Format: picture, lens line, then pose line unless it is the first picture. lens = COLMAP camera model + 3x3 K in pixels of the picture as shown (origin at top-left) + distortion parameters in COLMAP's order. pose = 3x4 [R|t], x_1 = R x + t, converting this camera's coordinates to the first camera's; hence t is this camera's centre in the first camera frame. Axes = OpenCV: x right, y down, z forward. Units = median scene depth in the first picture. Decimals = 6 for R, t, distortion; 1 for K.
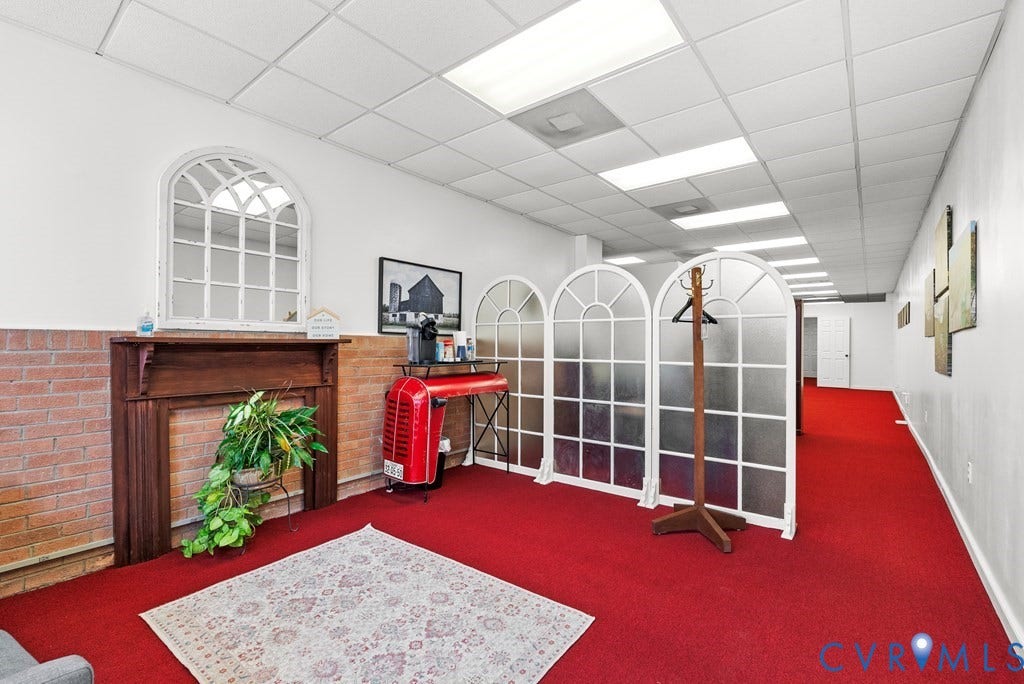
lens RADIAL K [[449.1, 0, 512.0], [0, 449.1, 342.0], [0, 0, 1]] dist [-0.002308, -0.000370]
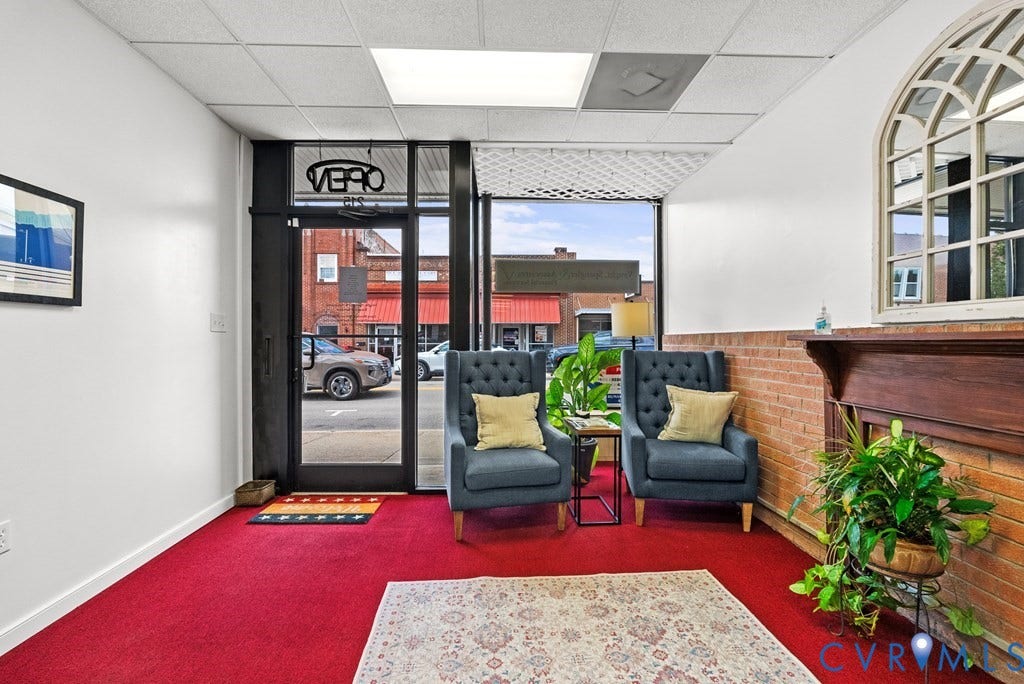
lens RADIAL K [[449.1, 0, 512.0], [0, 449.1, 342.0], [0, 0, 1]] dist [-0.002308, -0.000370]
pose [[-0.758044, -0.000760, -0.652203, 0.304242], [0.001982, 0.999992, -0.003469, 0.007821], [0.652201, -0.003922, -0.758036, 1.432167]]
